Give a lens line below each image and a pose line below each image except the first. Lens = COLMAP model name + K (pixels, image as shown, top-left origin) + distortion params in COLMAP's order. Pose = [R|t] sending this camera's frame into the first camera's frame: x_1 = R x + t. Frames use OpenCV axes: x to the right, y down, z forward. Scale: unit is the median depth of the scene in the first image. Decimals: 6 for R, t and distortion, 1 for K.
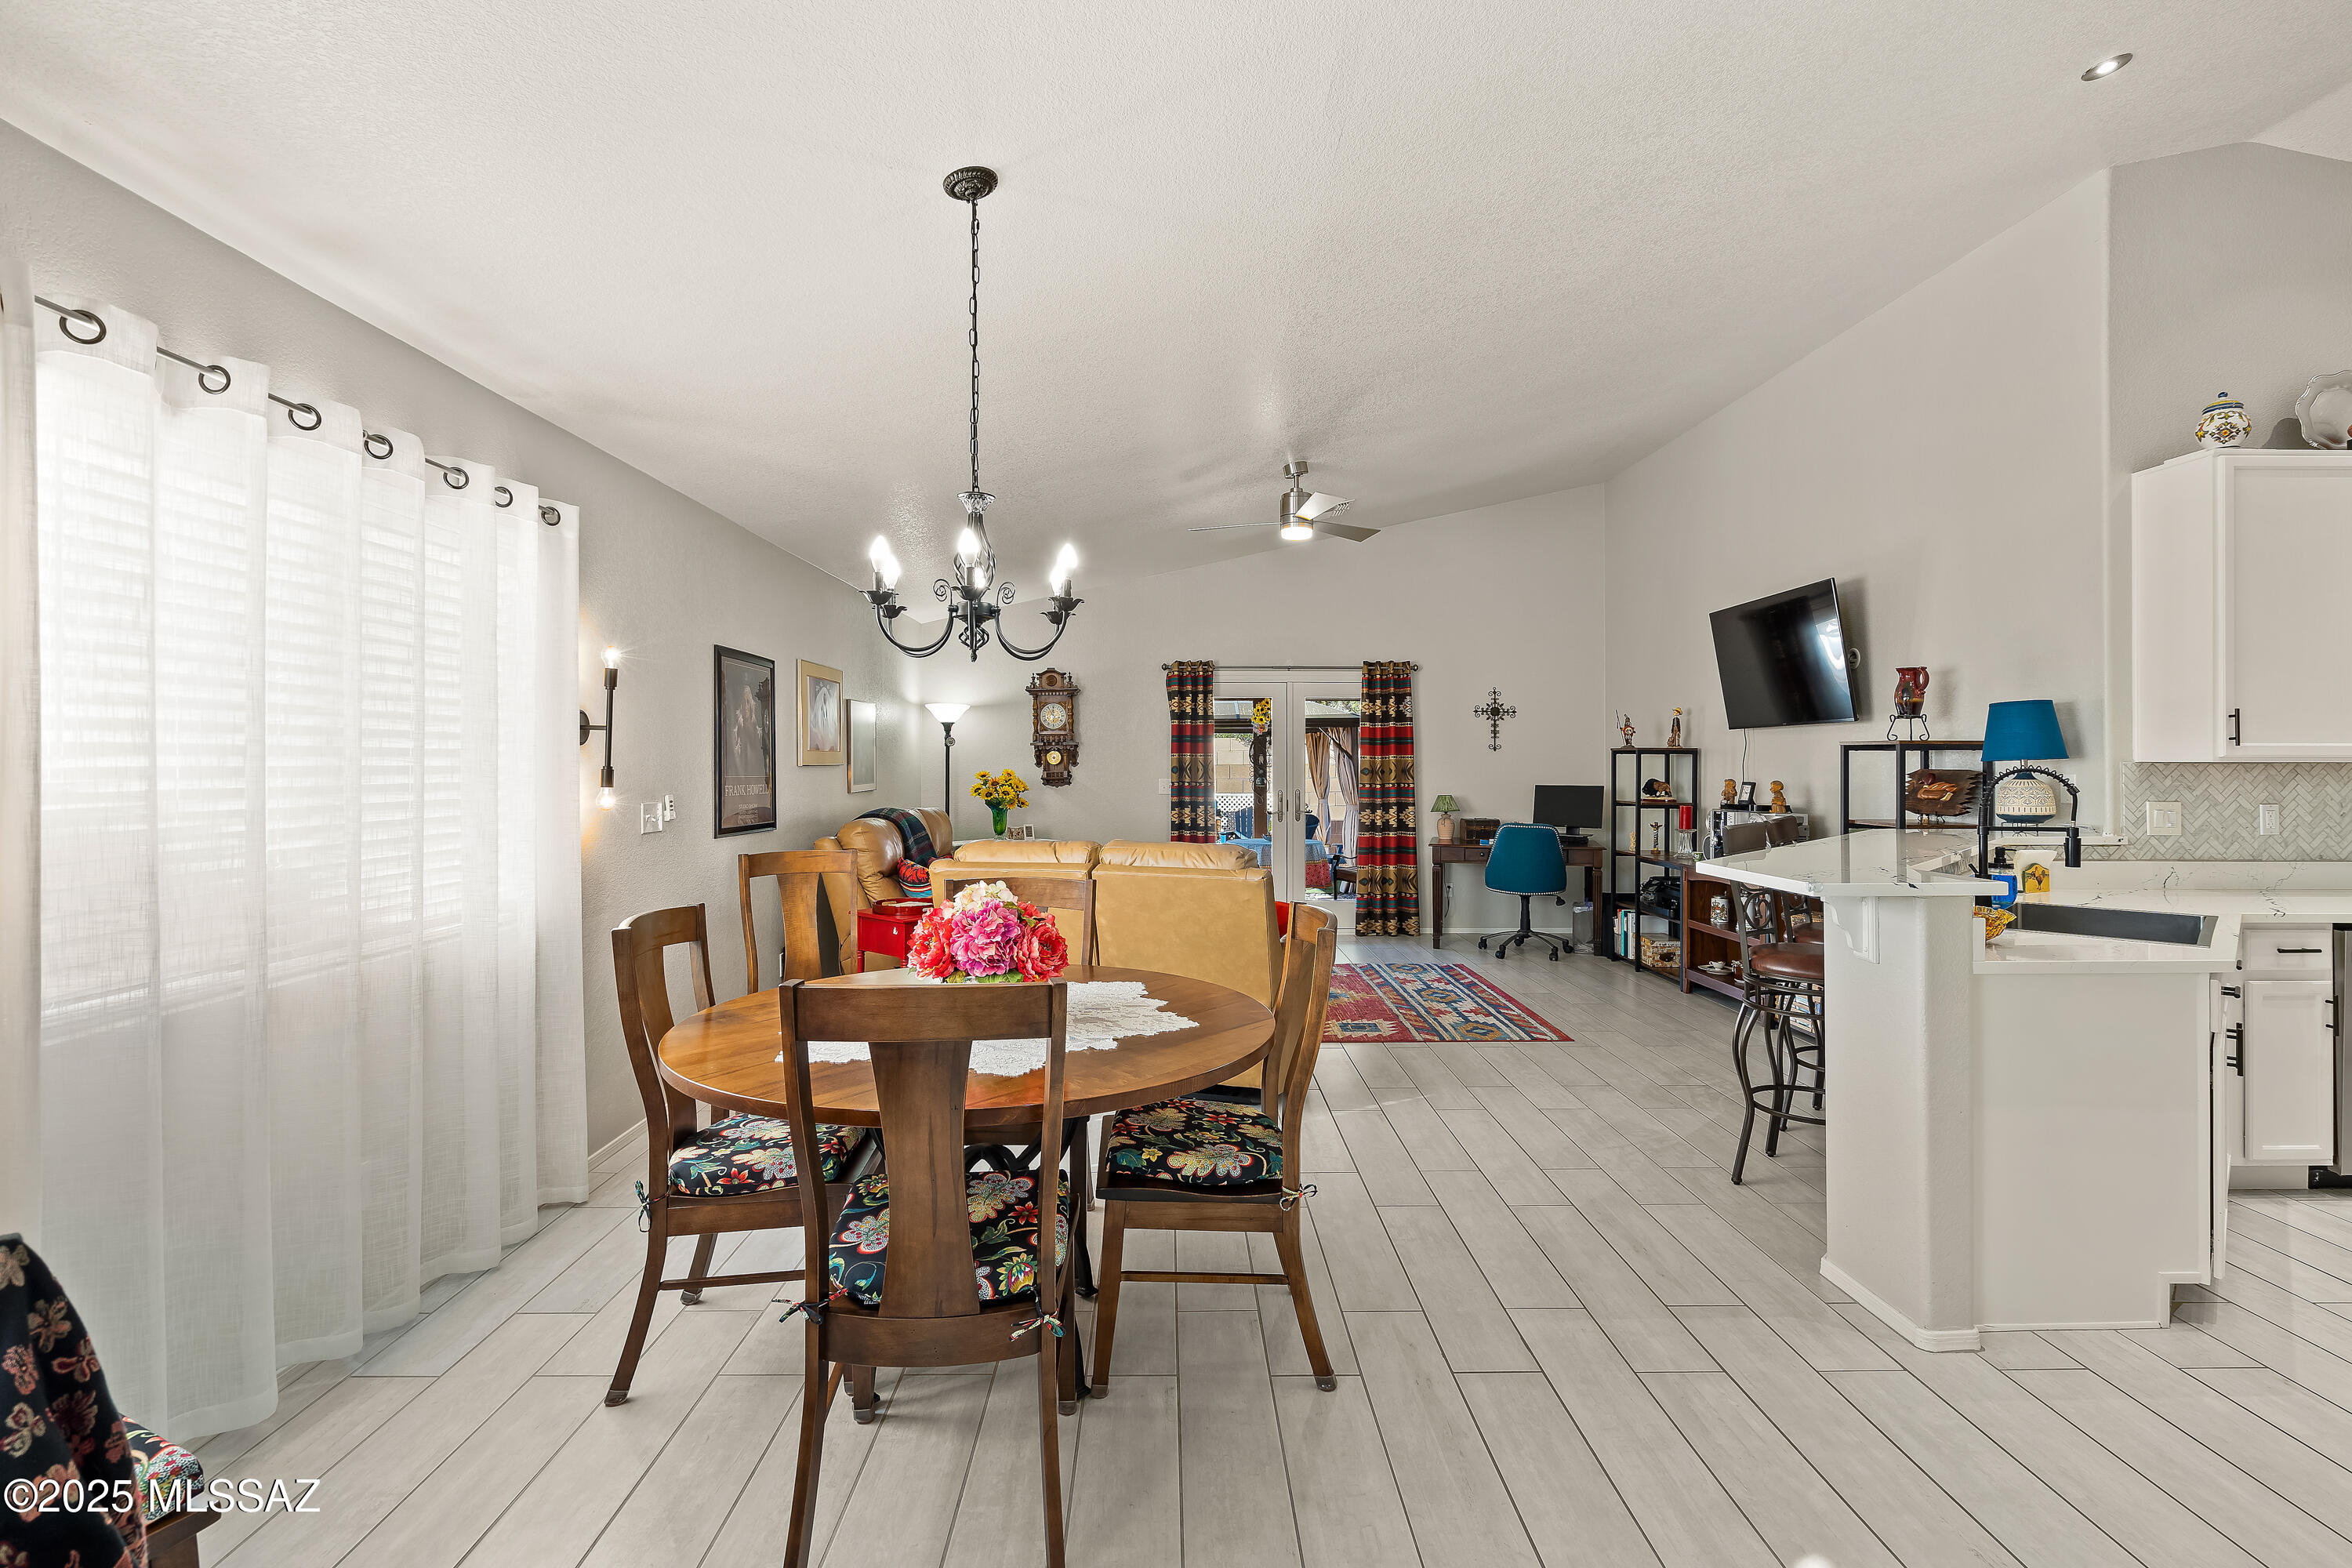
lens RADIAL K [[1066.9, 0, 1187.8], [0, 1066.9, 763.8], [0, 0, 1]] dist [-0.000545, -0.000035]
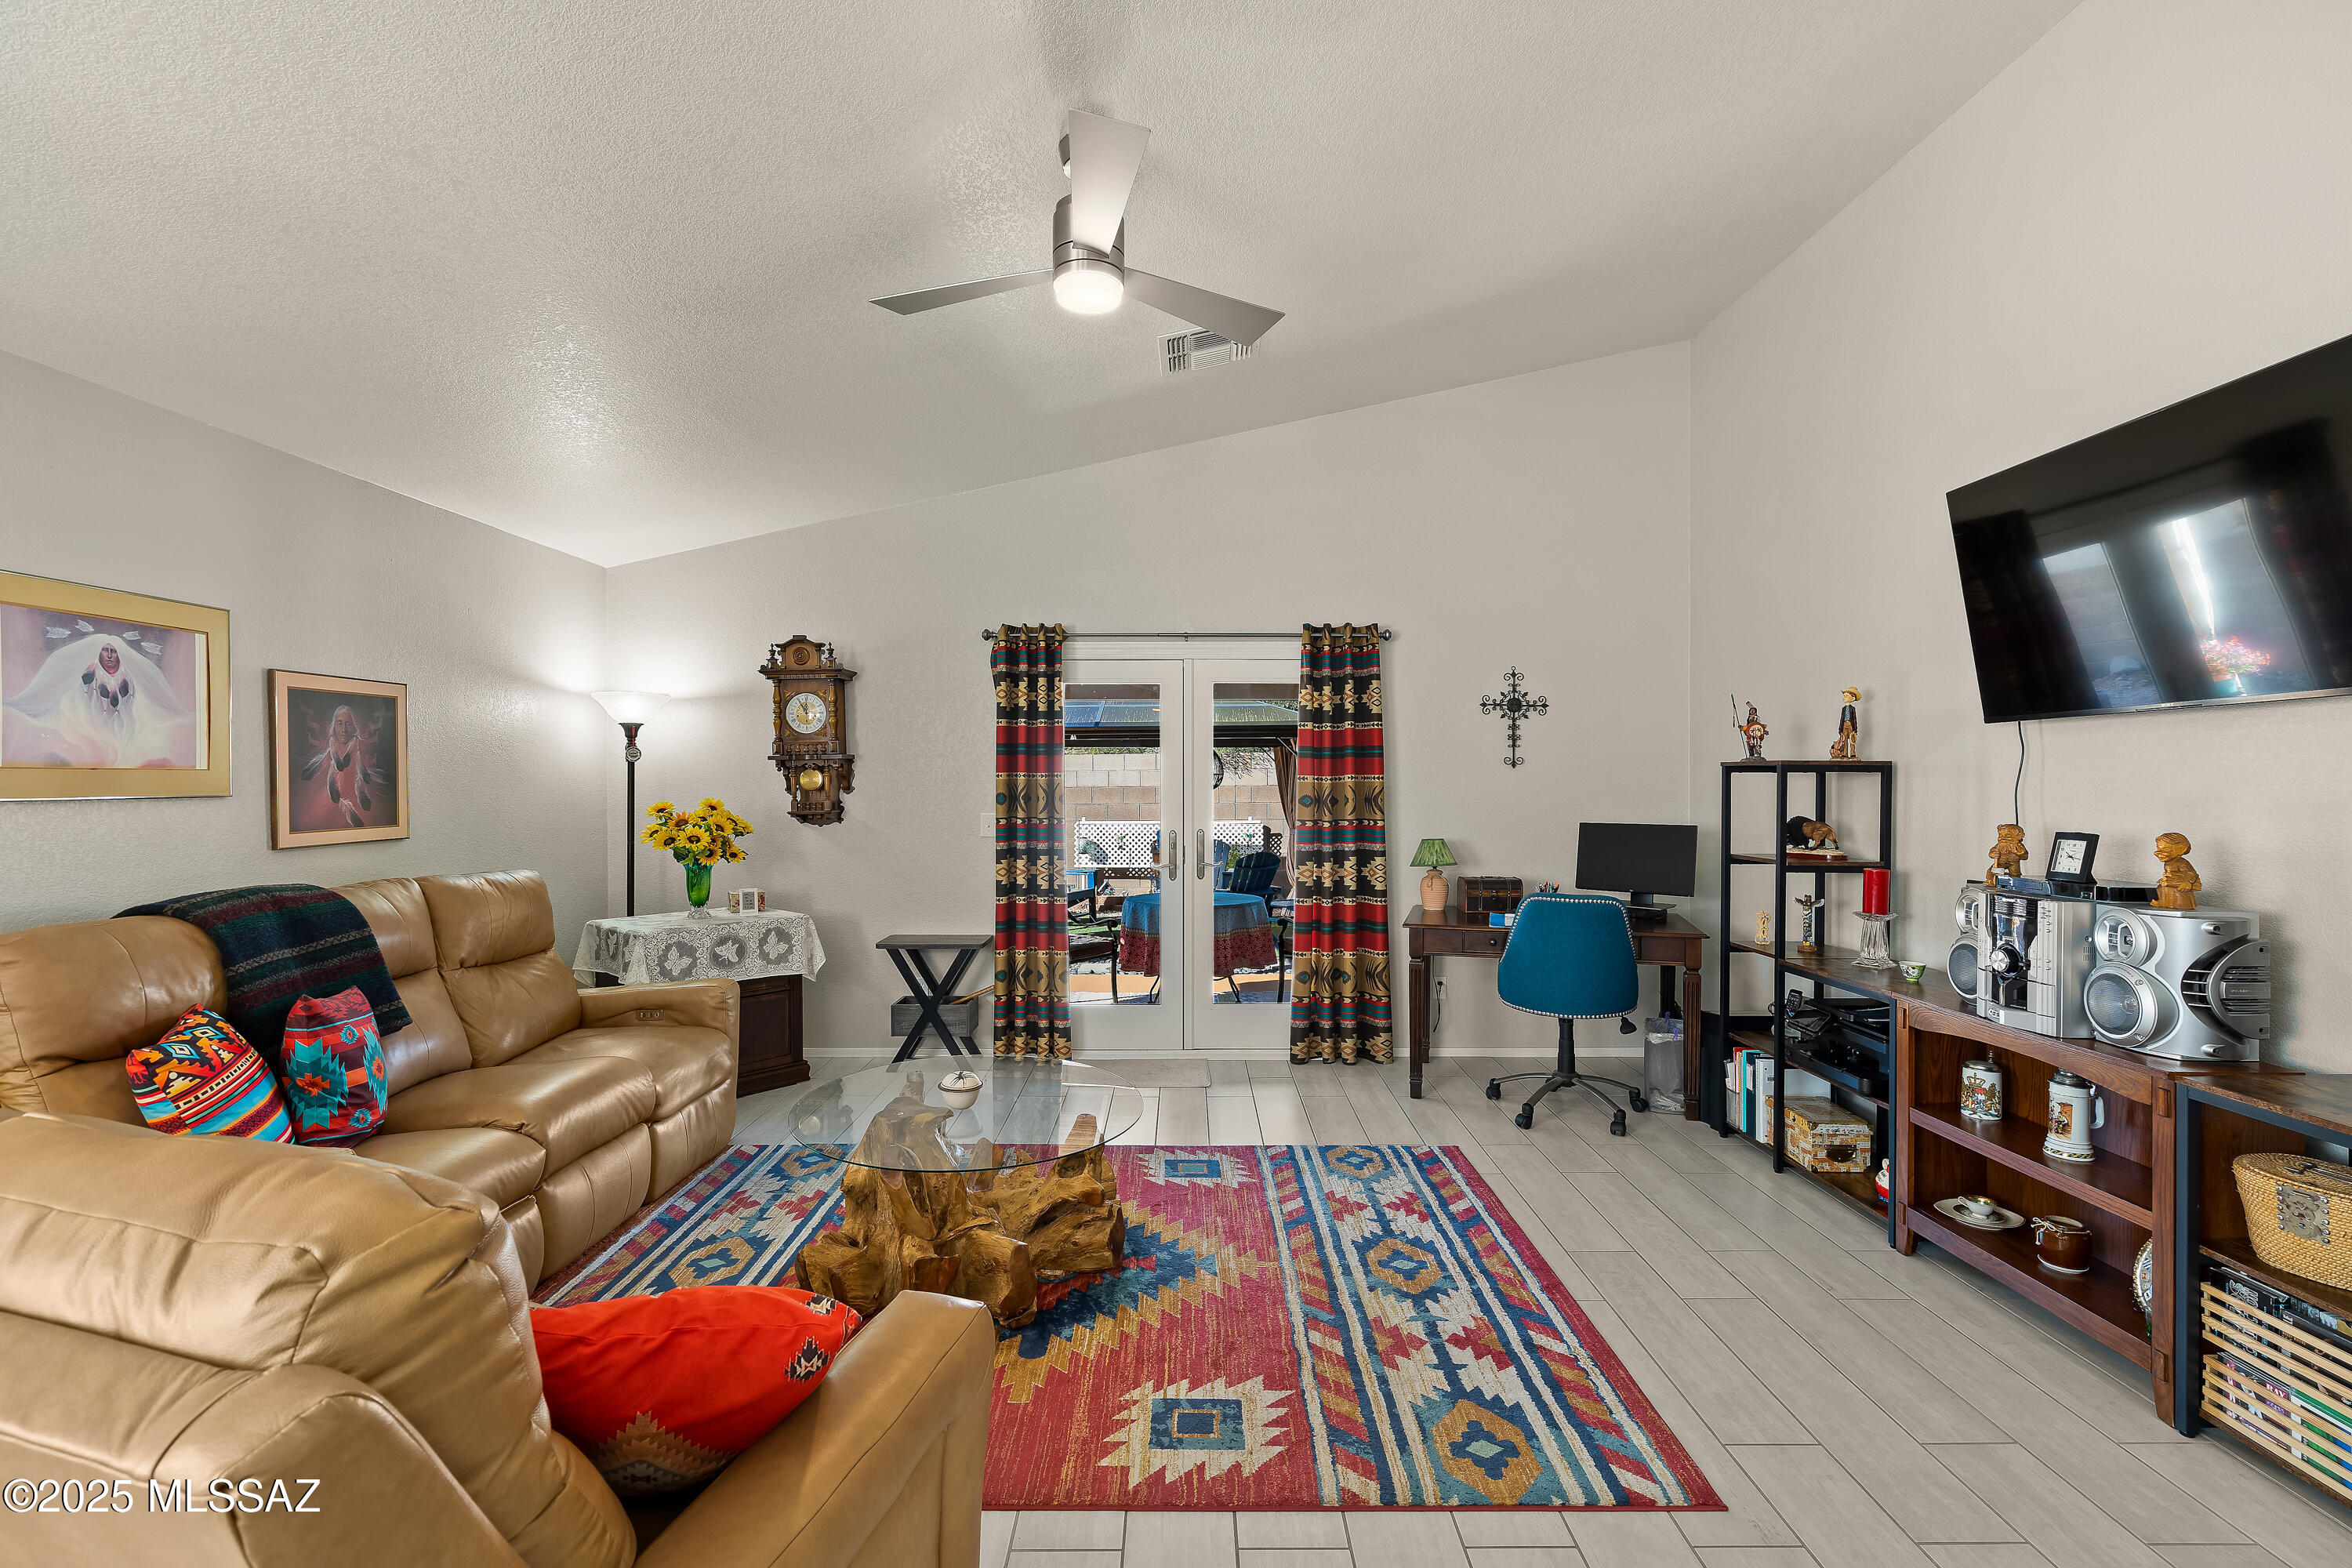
lens RADIAL K [[1050.8, 0, 1187.6], [0, 1050.8, 793.8], [0, 0, 1]] dist [-0.000178, -0.000161]
pose [[0.999873, -0.000991, -0.015904, 0.107396], [0.001157, 0.999945, 0.010431, -0.003436], [0.015893, -0.010448, 0.999819, 0.384582]]
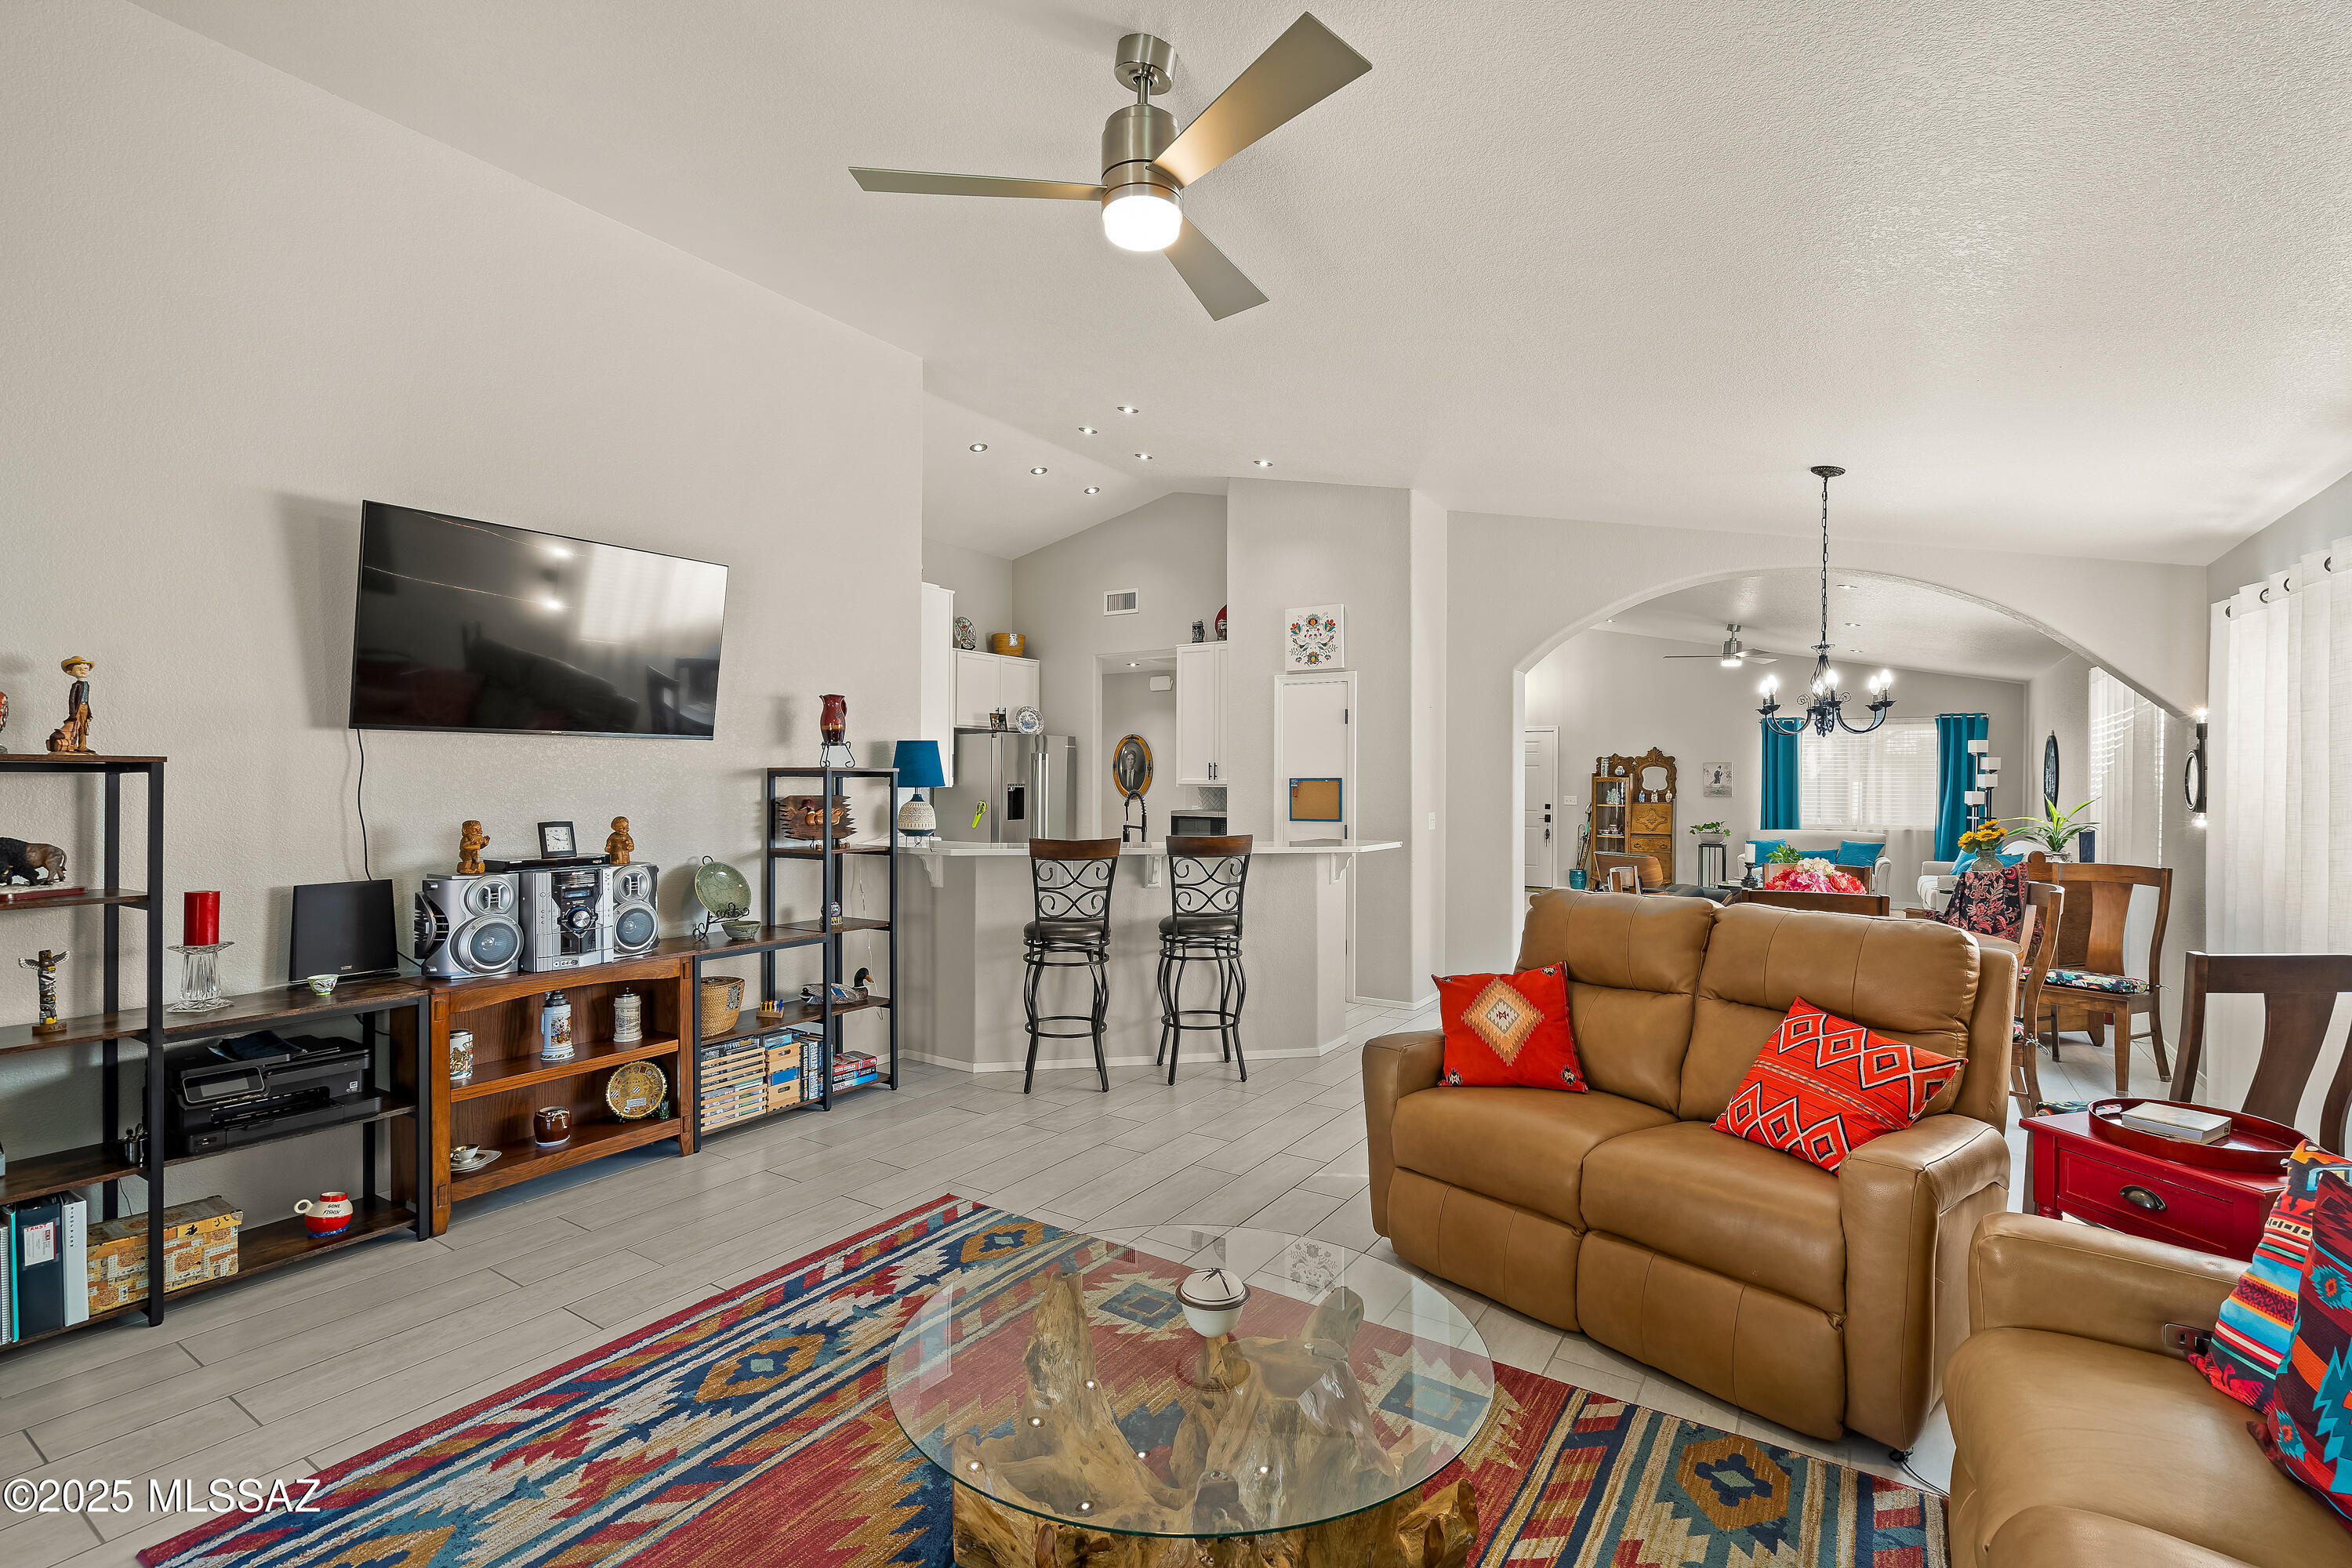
lens RADIAL K [[1107.9, 0, 1176.0], [0, 1107.9, 784.0], [0, 0, 1]] dist [0.000920, 0.000120]
pose [[-0.830686, -0.003602, 0.556730, -0.100643], [-0.003241, 0.999993, 0.001634, -0.005362], [-0.556732, -0.000447, -0.830692, 0.947301]]
